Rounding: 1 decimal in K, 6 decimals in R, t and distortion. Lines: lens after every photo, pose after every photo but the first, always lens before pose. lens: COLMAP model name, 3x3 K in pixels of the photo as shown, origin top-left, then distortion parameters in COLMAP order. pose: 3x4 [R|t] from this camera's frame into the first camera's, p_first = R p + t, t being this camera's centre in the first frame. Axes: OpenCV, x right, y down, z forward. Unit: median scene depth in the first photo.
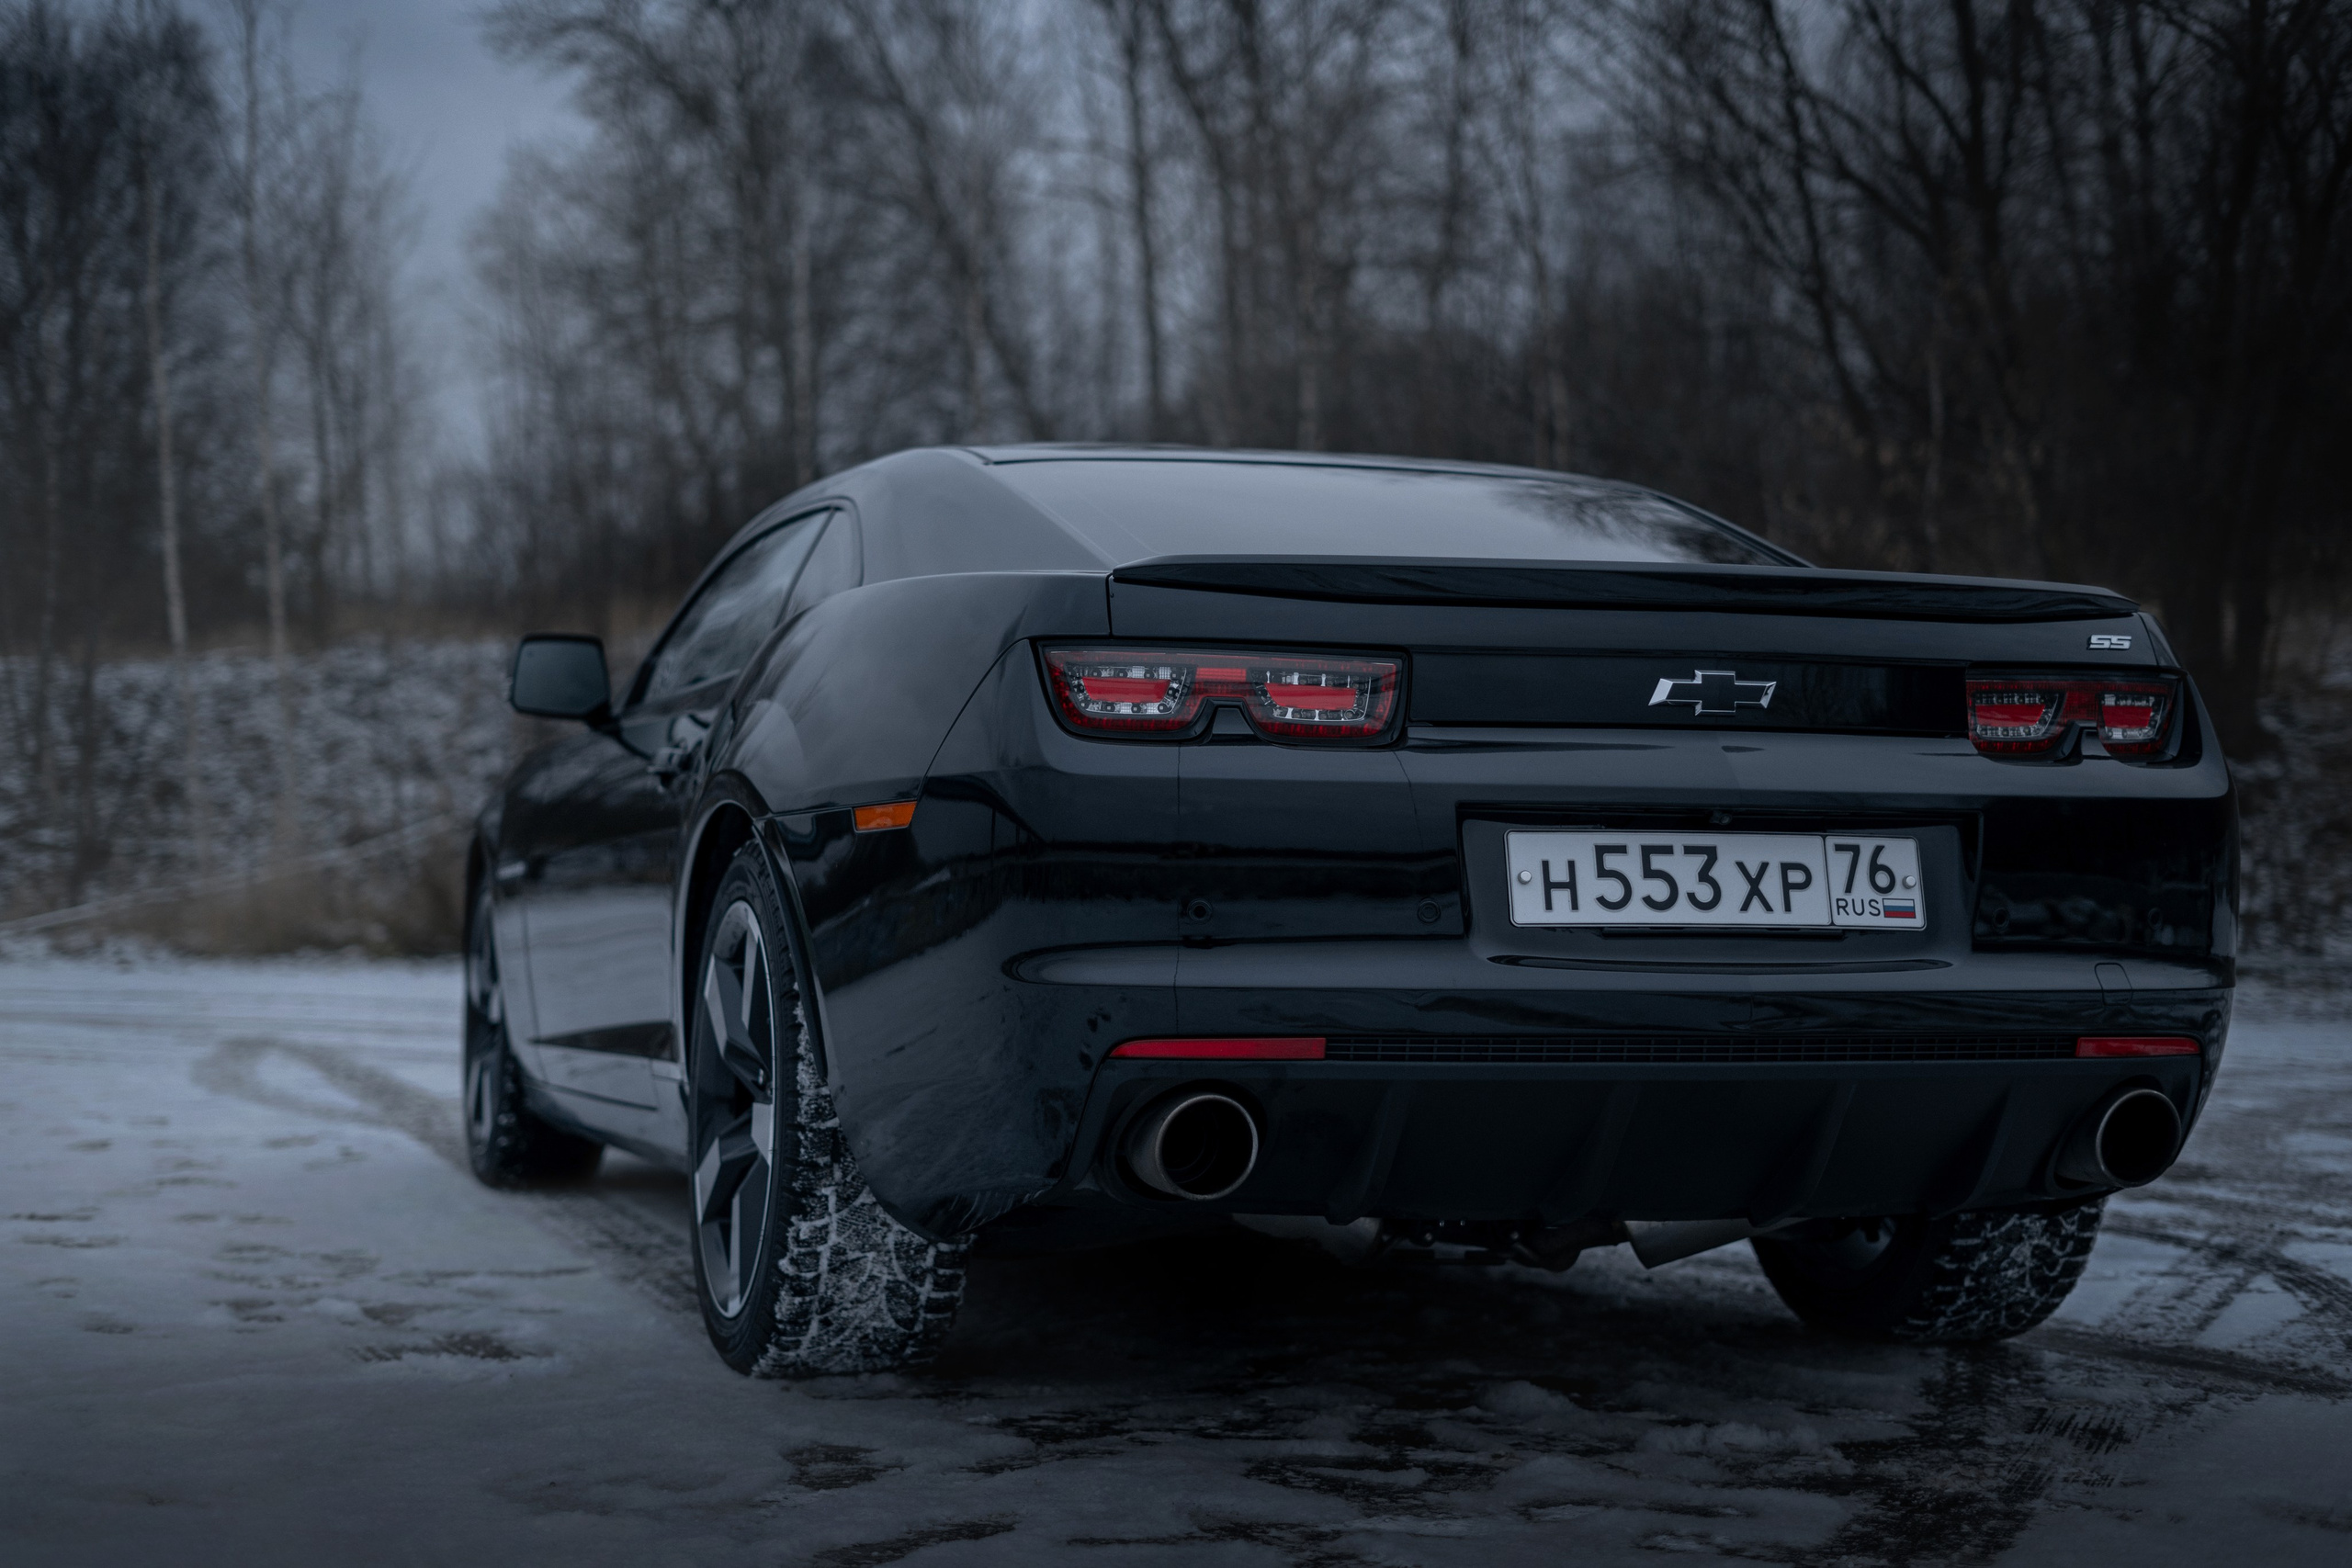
lens RADIAL K [[3348.0, 0, 1176.0], [0, 3348.0, 784.0], [0, 0, 1]] dist [0.291453, -0.811658]
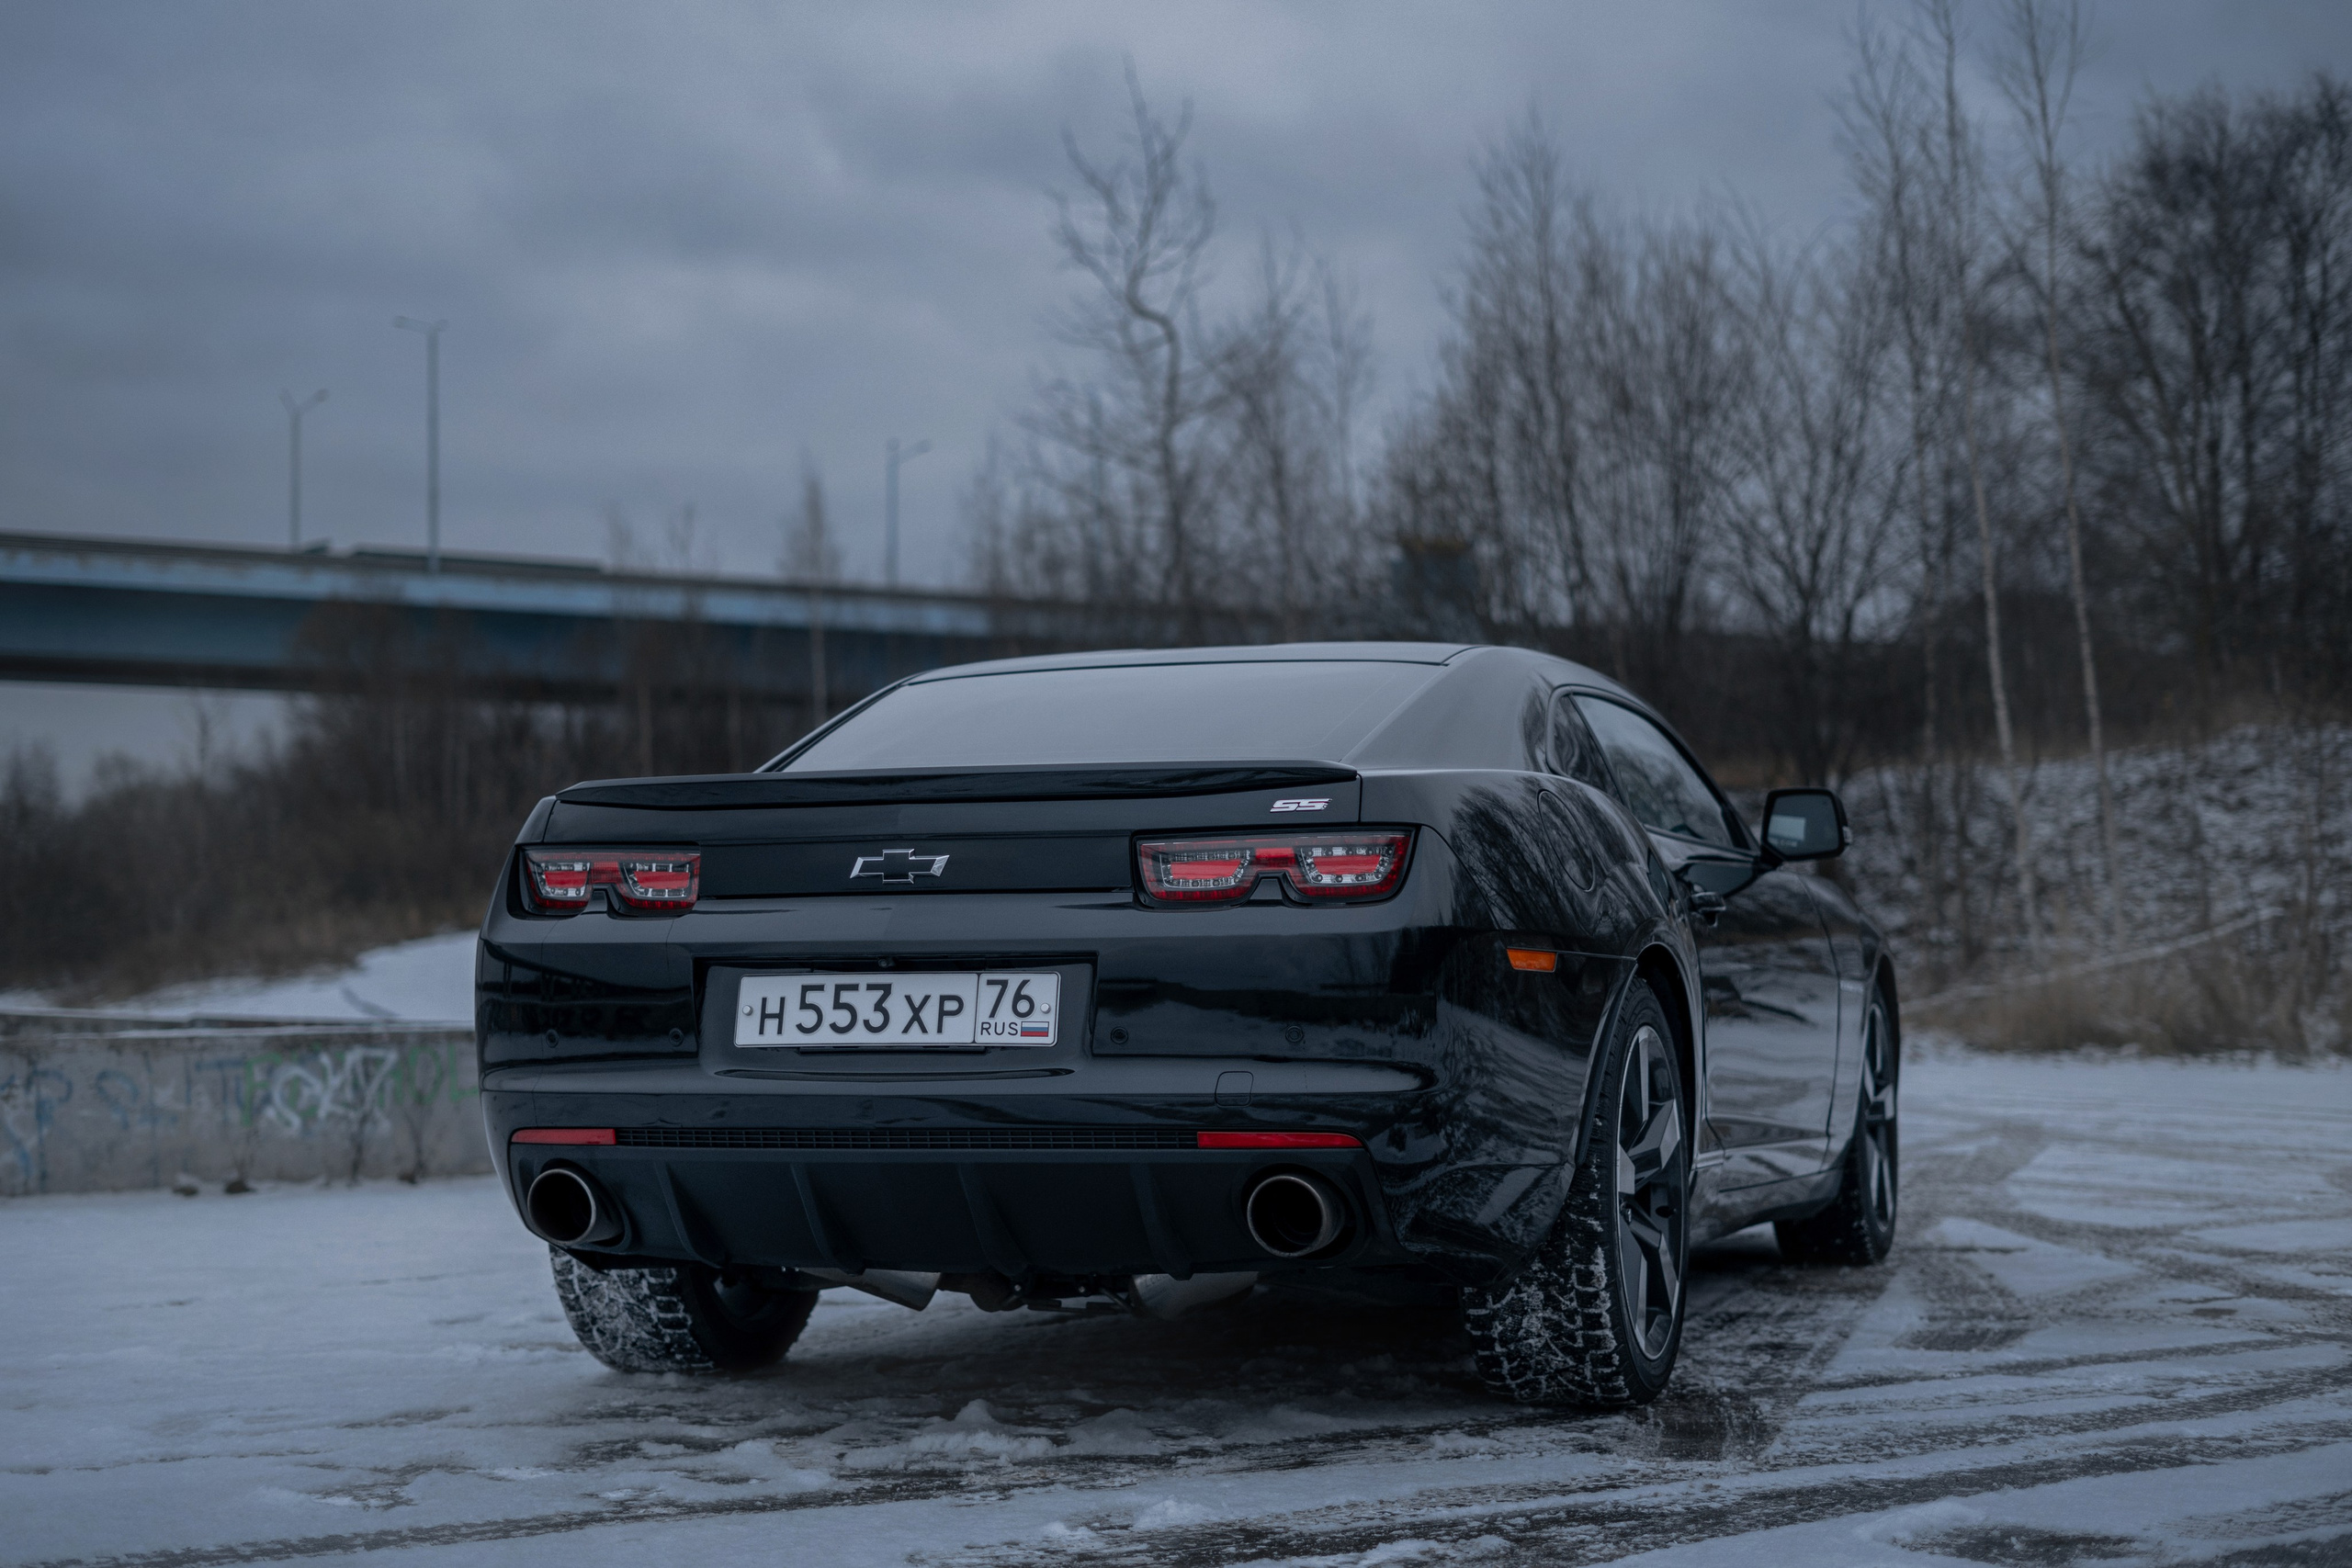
lens RADIAL K [[3424.7, 0, 1176.0], [0, 3424.7, 784.0], [0, 0, 1]] dist [0.241291, -0.031059]
pose [[0.796312, -0.048725, -0.602921, 1.053905], [0.033818, 0.998778, -0.036051, -0.007223], [0.603941, 0.008318, 0.796986, 0.001793]]
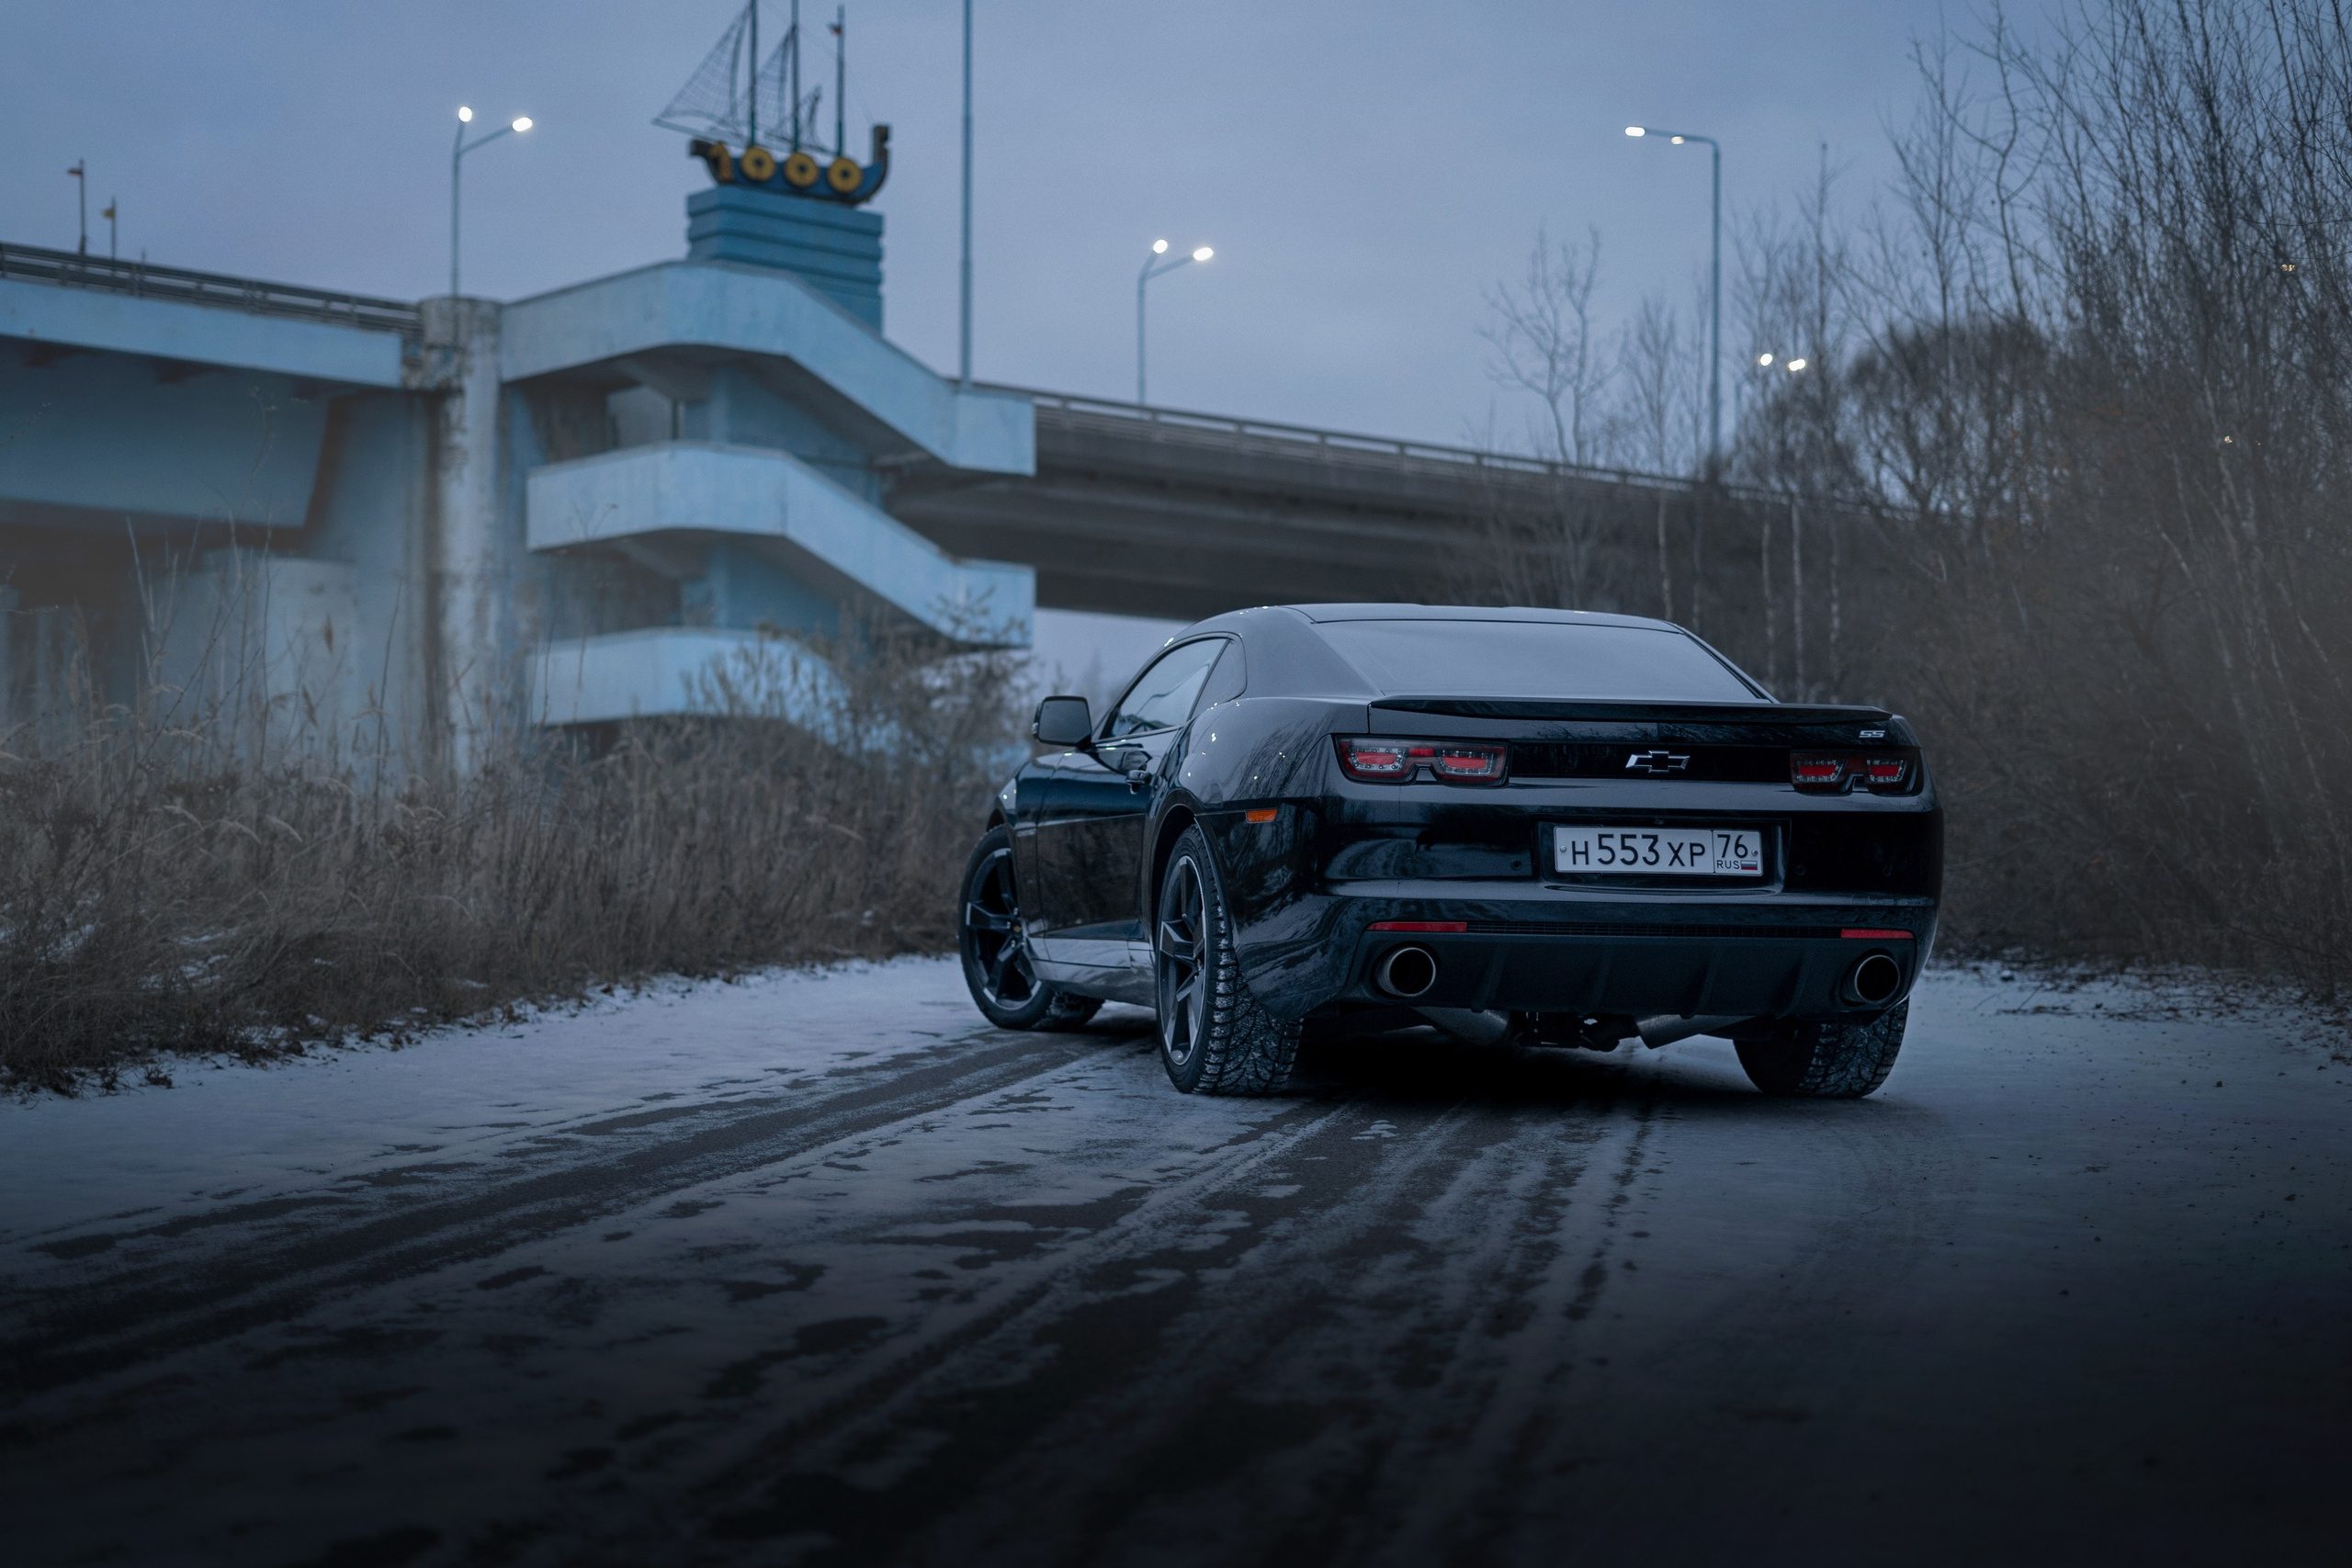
lens RADIAL K [[3424.7, 0, 1176.0], [0, 3424.7, 784.0], [0, 0, 1]] dist [0.241291, -0.031059]
pose [[0.995444, 0.009340, -0.094891, 0.064283], [-0.007702, 0.999815, 0.017614, -0.048543], [0.095038, -0.016803, 0.995332, -1.158667]]
